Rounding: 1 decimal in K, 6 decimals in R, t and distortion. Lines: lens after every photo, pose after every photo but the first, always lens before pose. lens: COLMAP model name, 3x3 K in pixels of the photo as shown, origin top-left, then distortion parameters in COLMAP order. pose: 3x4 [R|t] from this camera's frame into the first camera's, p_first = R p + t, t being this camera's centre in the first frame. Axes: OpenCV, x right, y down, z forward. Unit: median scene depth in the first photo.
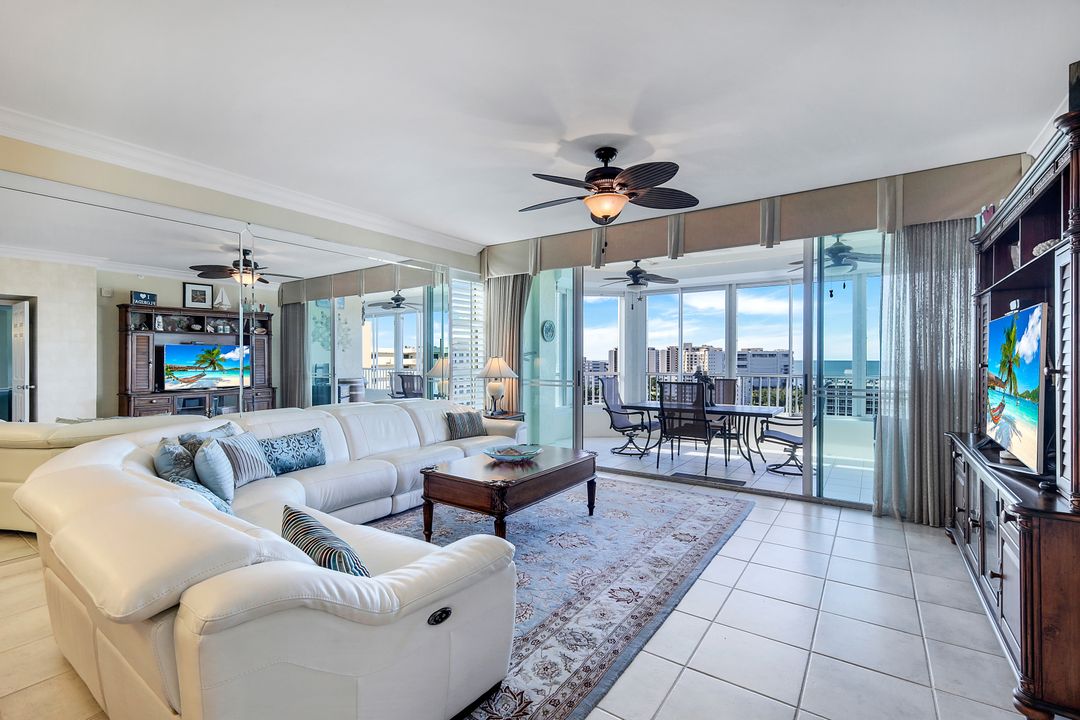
lens RADIAL K [[478.9, 0, 542.9], [0, 478.9, 347.2], [0, 0, 1]] dist [0.001574, -0.000146]
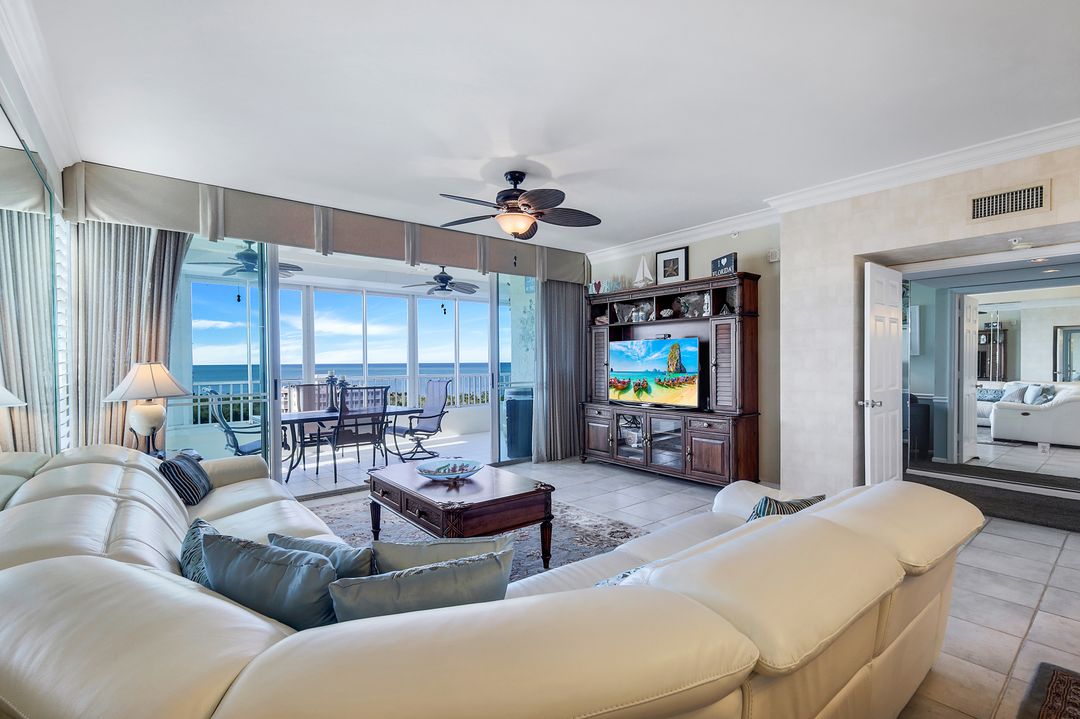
lens RADIAL K [[478.9, 0, 542.9], [0, 478.9, 346.7], [0, 0, 1]] dist [0.001574, -0.000146]
pose [[0.289455, 0.025454, 0.956853, -0.528387], [-0.012542, 0.999661, -0.022798, 0.009207], [-0.957109, -0.005402, 0.289677, 0.361631]]
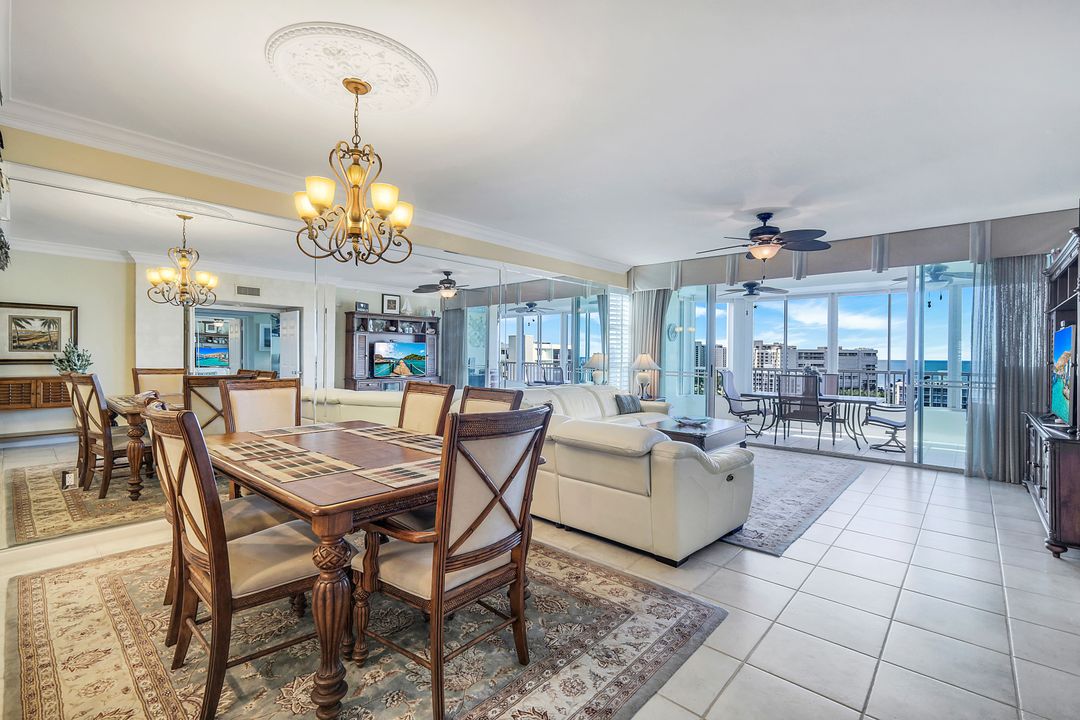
lens RADIAL K [[478.9, 0, 542.9], [0, 478.9, 347.2], [0, 0, 1]] dist [0.001574, -0.000146]
pose [[0.991846, 0.006861, -0.127259, -0.206800], [-0.005968, 0.999955, 0.007396, -0.004883], [0.127304, -0.006576, 0.991842, -0.316807]]
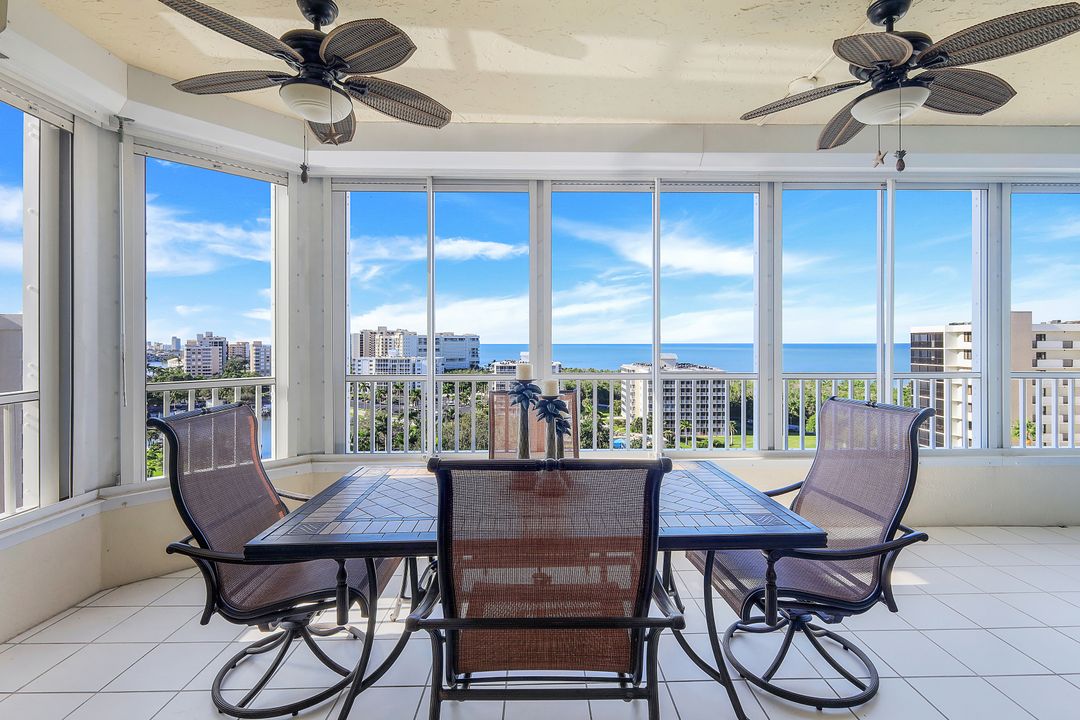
lens RADIAL K [[478.9, 0, 542.9], [0, 478.9, 347.2], [0, 0, 1]] dist [0.001574, -0.000146]
pose [[0.815224, -0.008011, 0.579090, 0.166053], [-0.011348, 0.999491, 0.029802, 0.018768], [-0.579034, -0.030867, 0.814719, 0.823532]]
